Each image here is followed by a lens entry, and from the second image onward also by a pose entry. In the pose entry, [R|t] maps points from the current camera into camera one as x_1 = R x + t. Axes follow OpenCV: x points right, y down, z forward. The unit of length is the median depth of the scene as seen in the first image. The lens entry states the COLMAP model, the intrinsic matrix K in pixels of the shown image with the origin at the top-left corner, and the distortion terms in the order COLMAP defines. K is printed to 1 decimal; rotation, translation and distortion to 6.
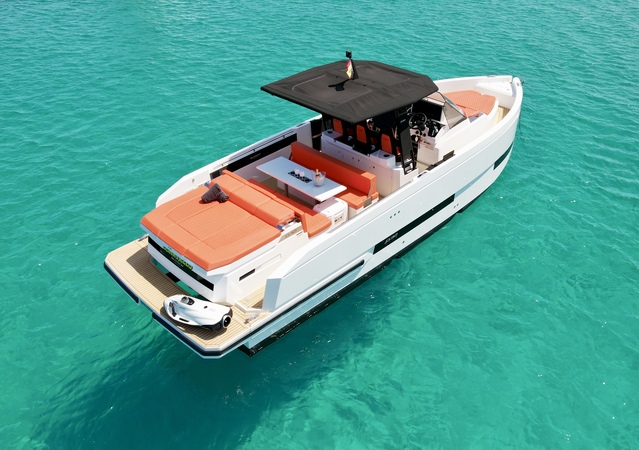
lens RADIAL K [[615.4, 0, 357.1], [0, 615.4, 224.9], [0, 0, 1]] dist [-0.013031, -0.002479]
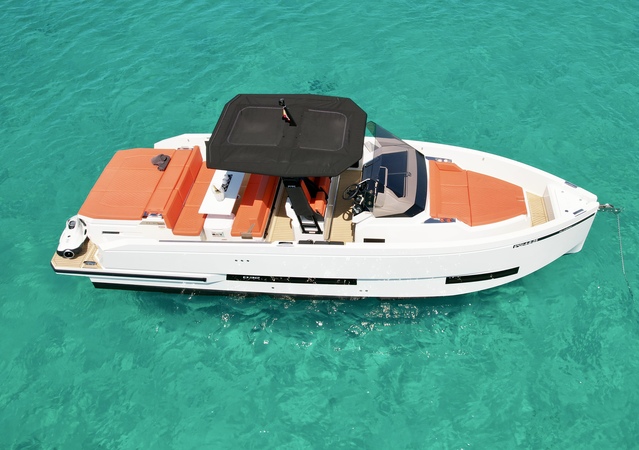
lens RADIAL K [[615.4, 0, 357.1], [0, 615.4, 224.9], [0, 0, 1]] dist [-0.013031, -0.002479]
pose [[0.626768, 0.535194, -0.566330, 0.734288], [-0.418855, 0.844276, 0.334304, -0.492842], [0.657056, 0.027679, 0.753333, 0.343728]]
